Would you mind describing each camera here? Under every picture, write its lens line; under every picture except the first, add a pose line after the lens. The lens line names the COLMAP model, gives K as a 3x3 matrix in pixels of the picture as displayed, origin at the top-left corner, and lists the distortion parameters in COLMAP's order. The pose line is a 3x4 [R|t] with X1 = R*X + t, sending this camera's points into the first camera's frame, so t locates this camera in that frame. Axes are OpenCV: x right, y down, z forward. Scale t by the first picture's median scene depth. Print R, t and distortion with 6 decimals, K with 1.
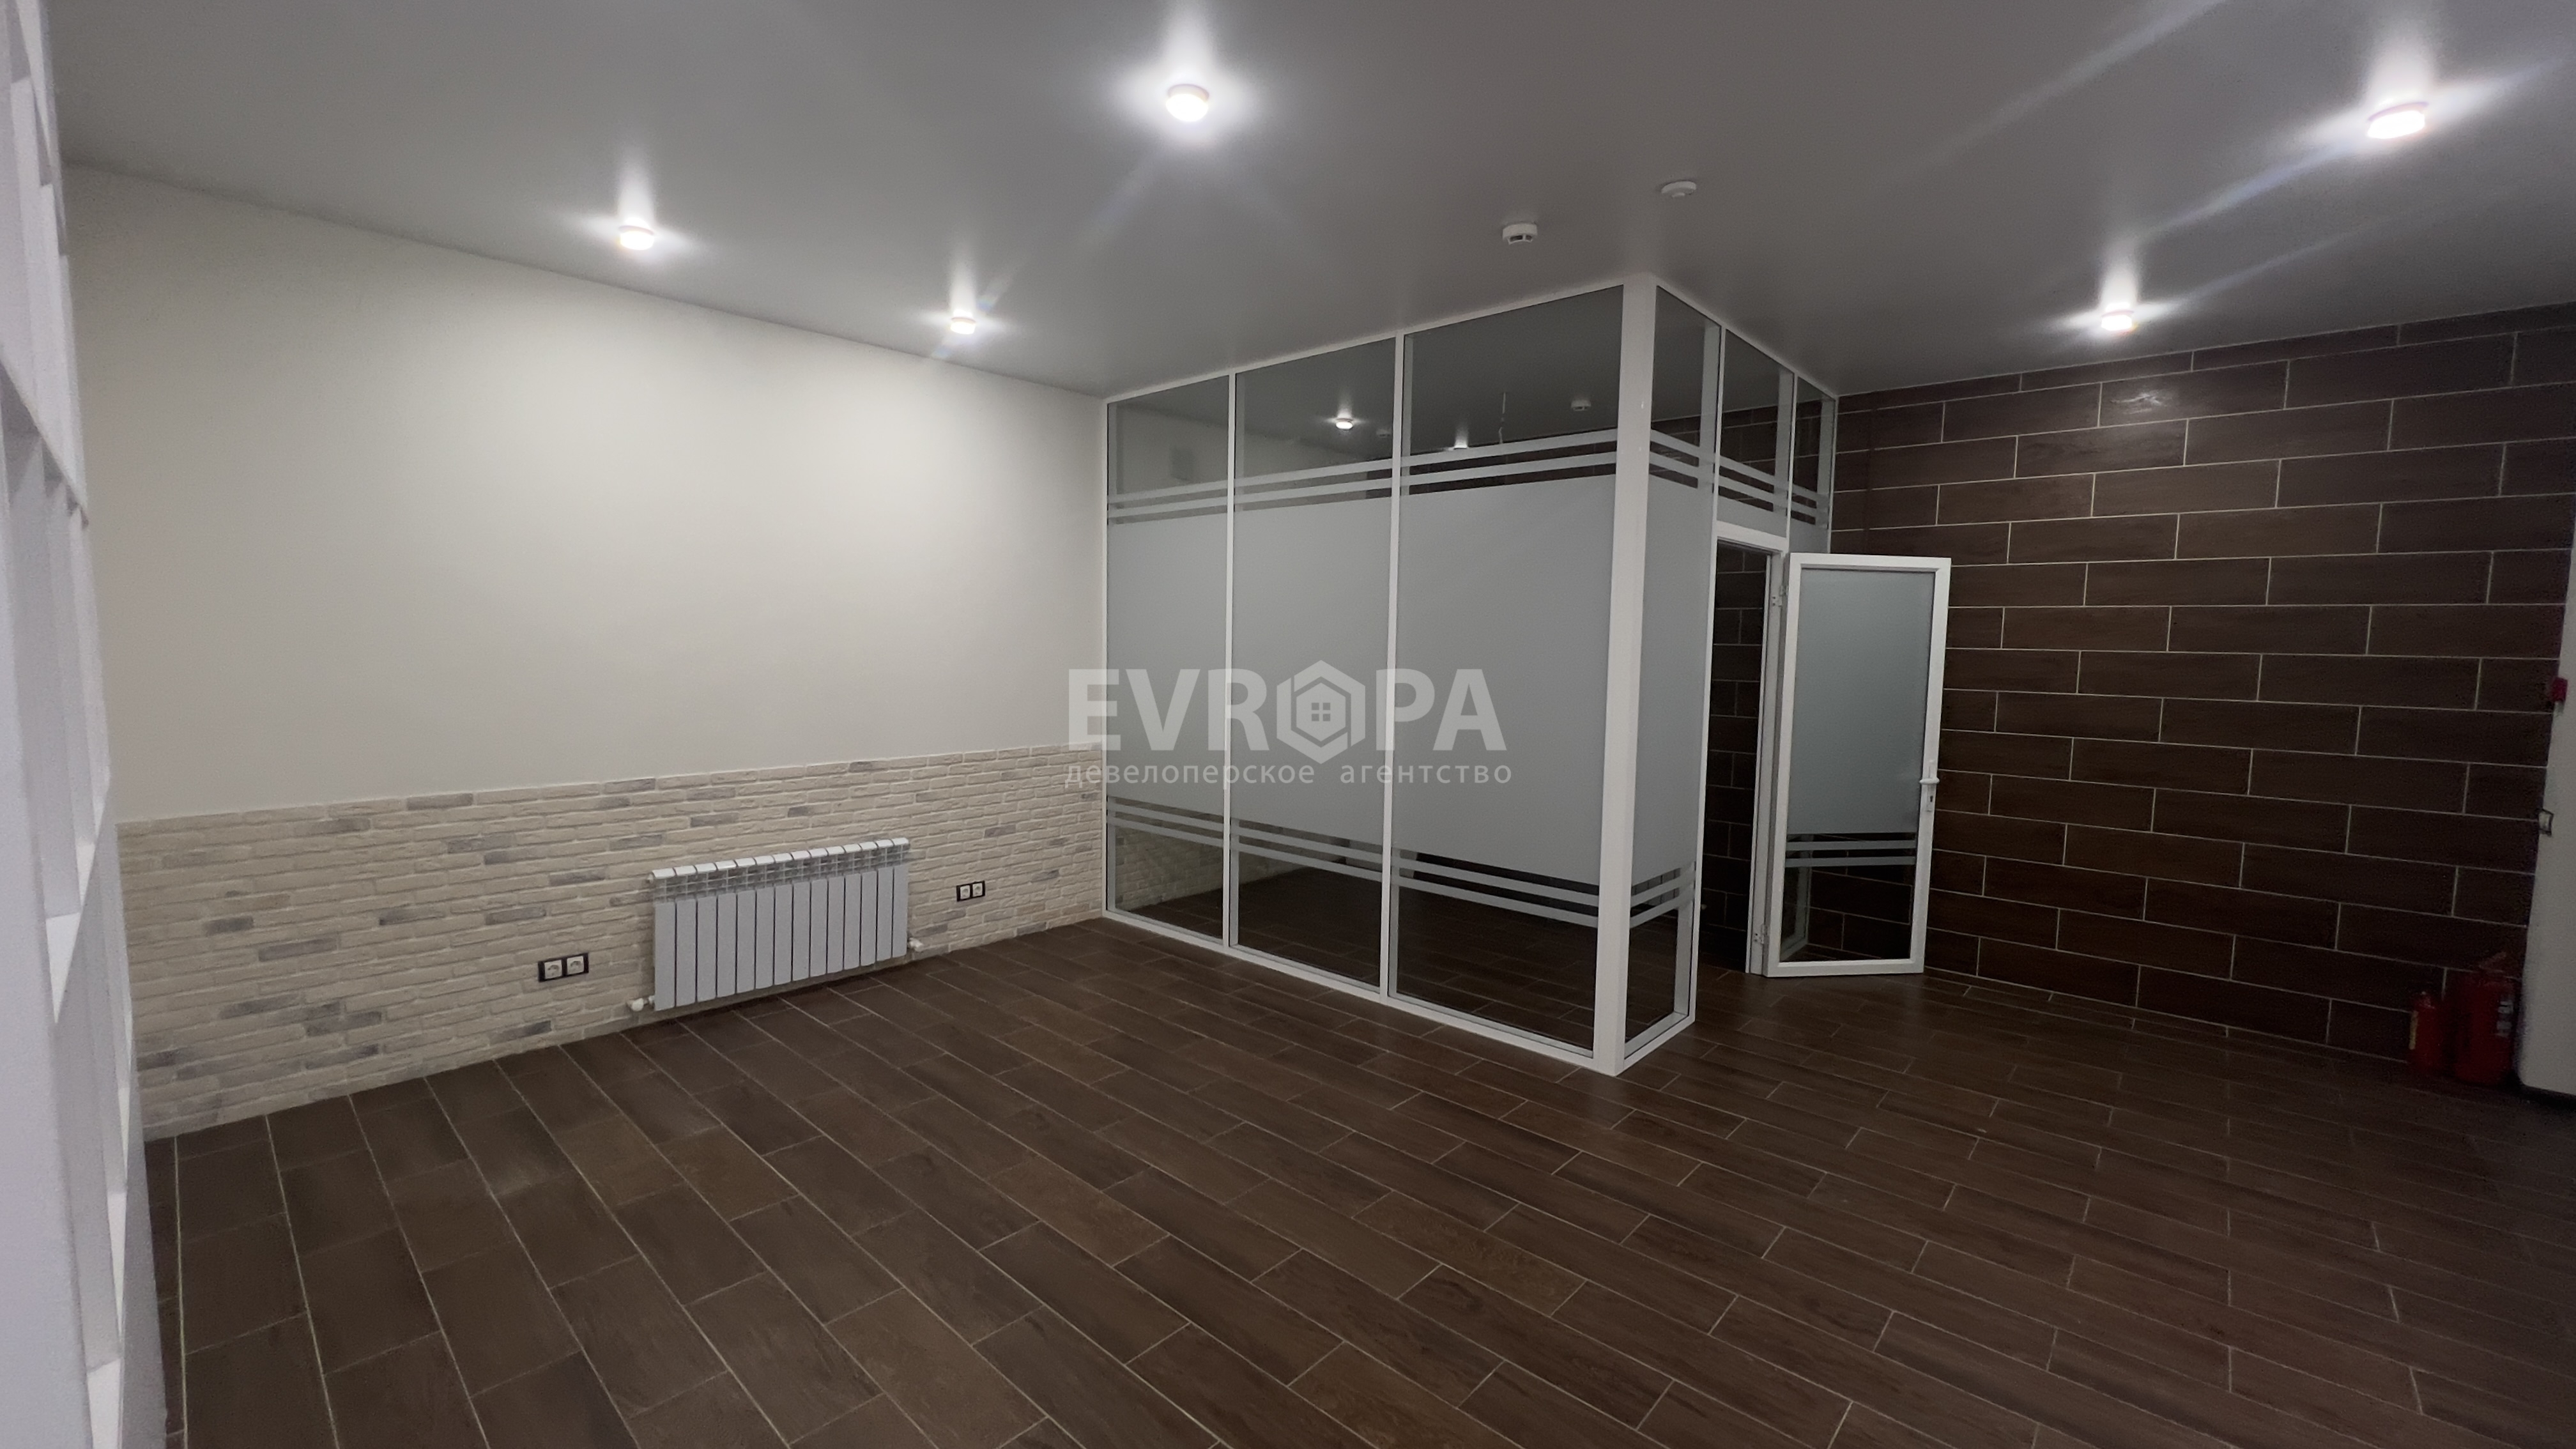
lens RADIAL K [[1022.1, 0, 1282.4], [0, 1022.1, 728.4], [0, 0, 1]] dist [-0.001497, -0.000270]
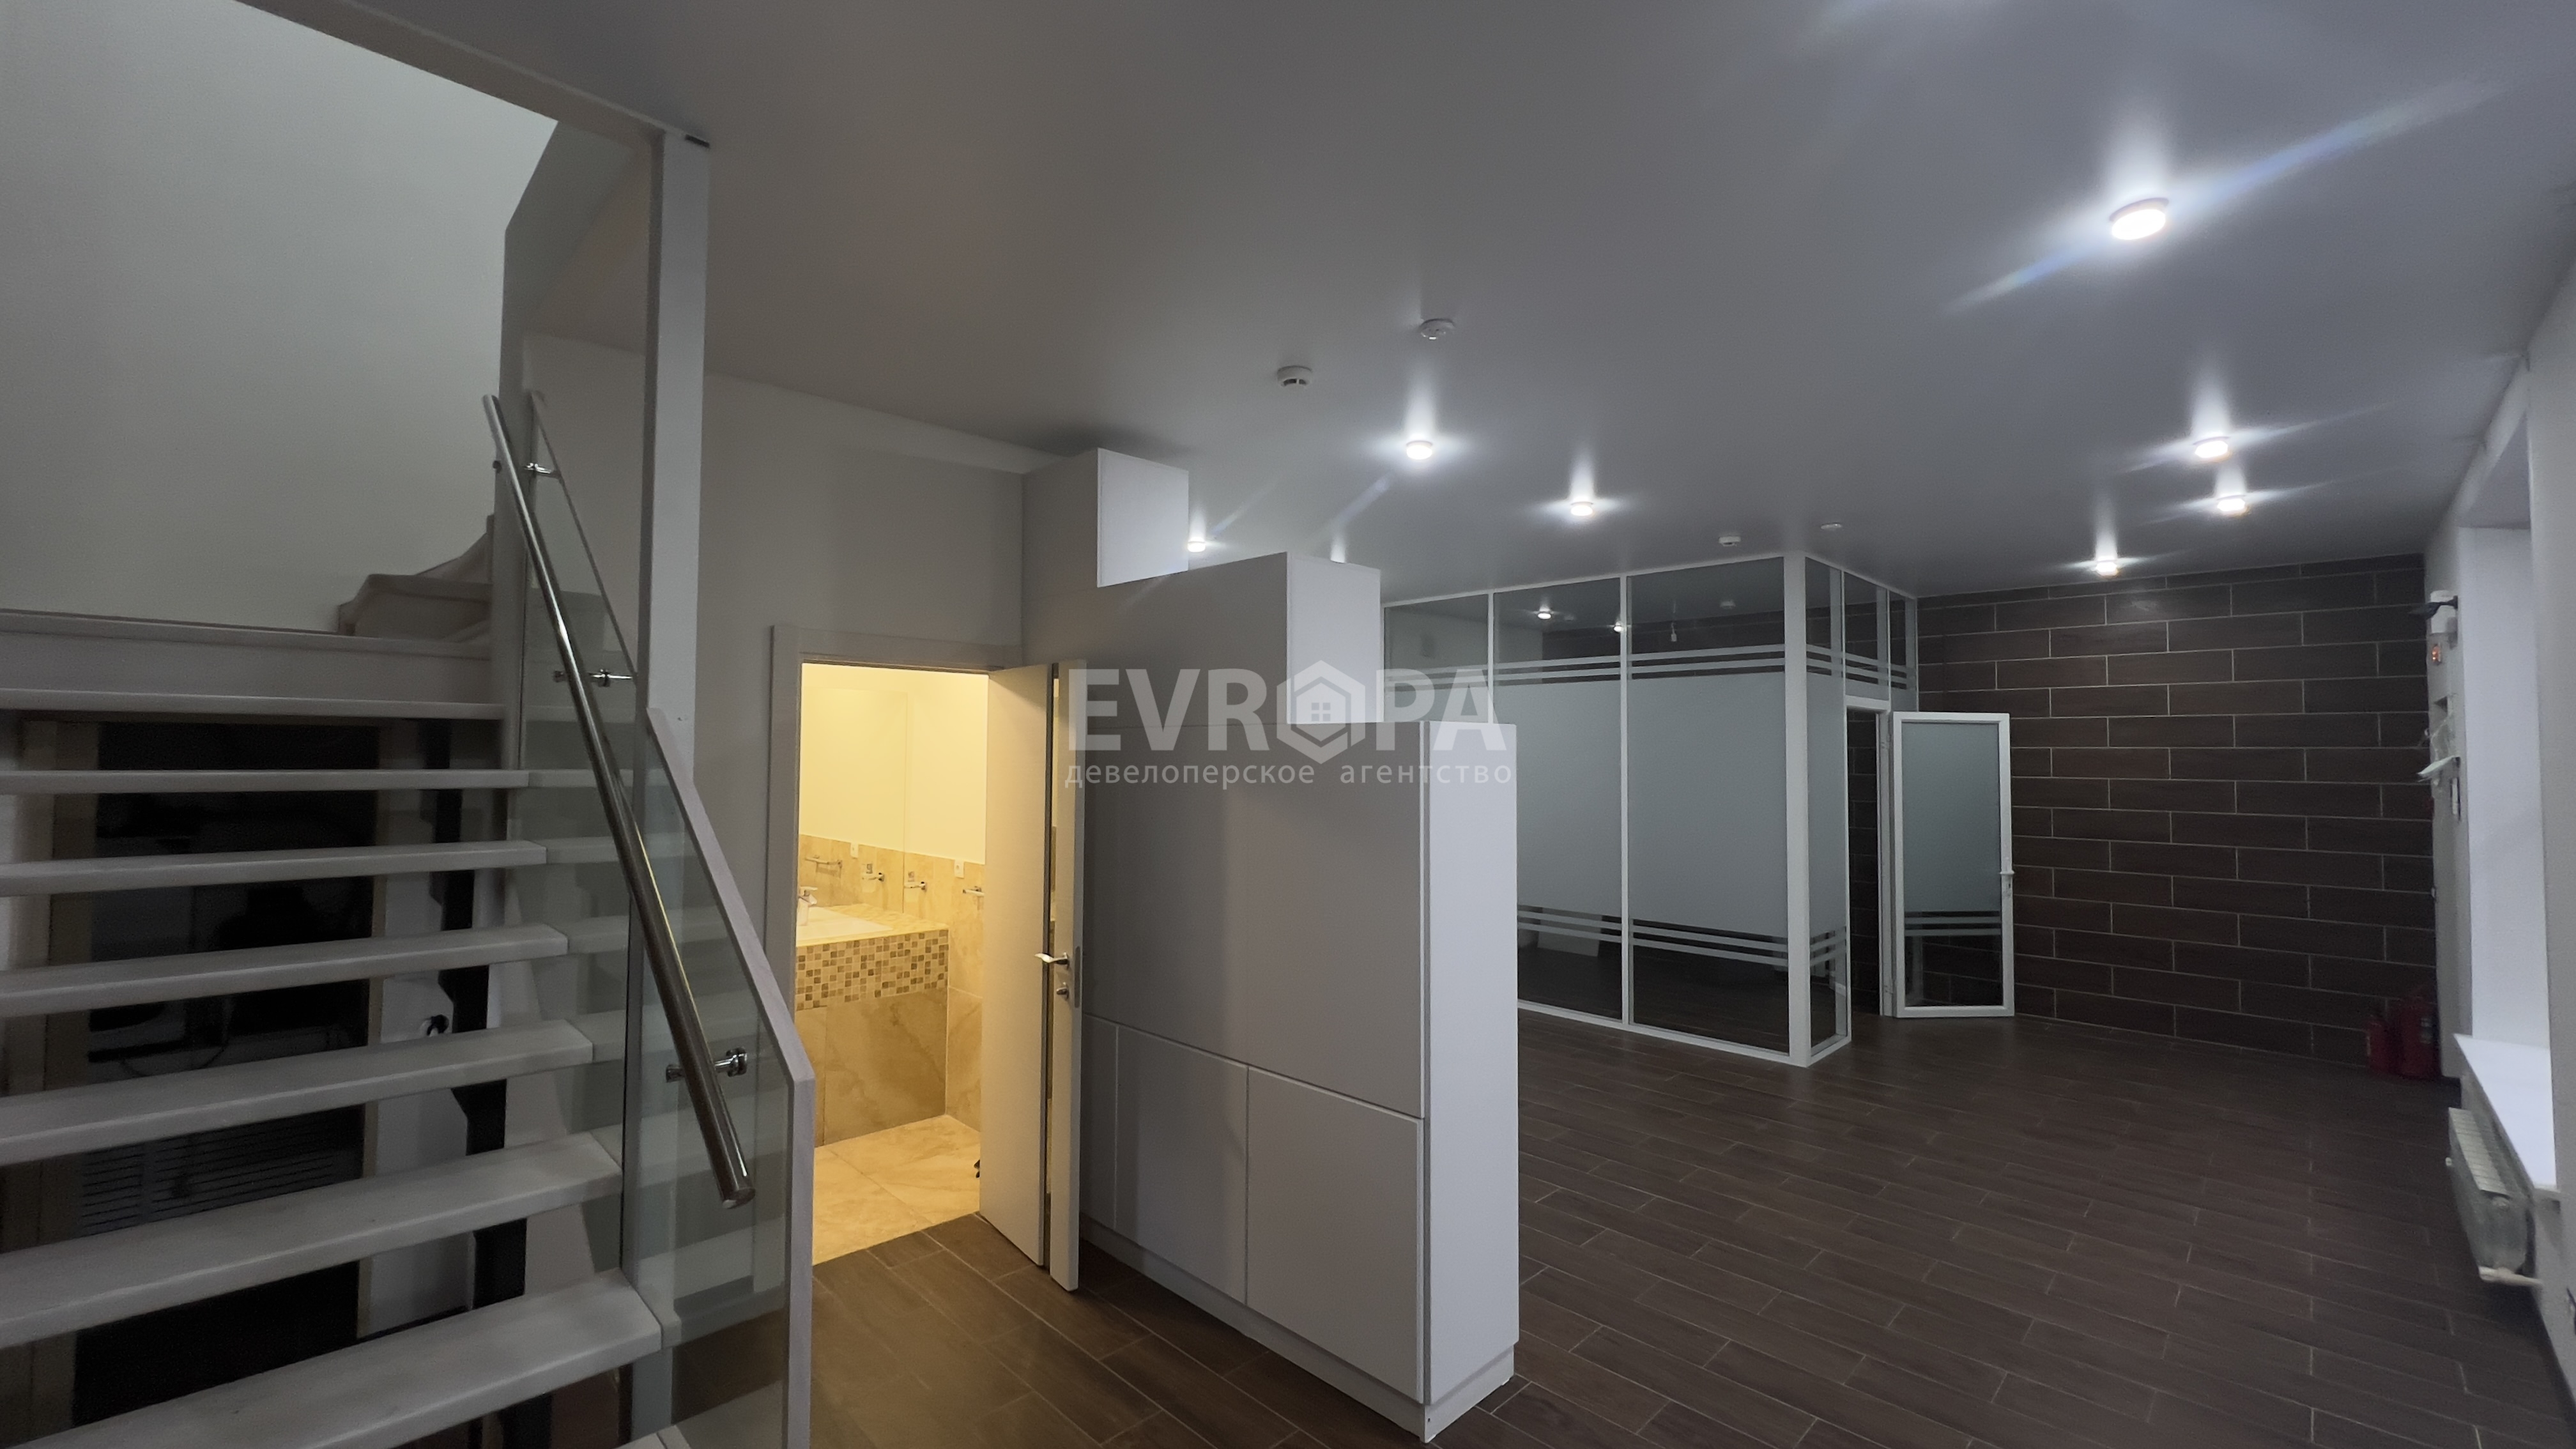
lens RADIAL K [[1022.1, 0, 1283.1], [0, 1022.1, 728.6], [0, 0, 1]] dist [-0.001497, -0.000270]
pose [[0.998857, -0.009390, -0.046863, -0.319373], [0.003890, 0.993228, -0.116120, 0.015953], [0.047636, 0.115805, 0.992129, -0.505679]]
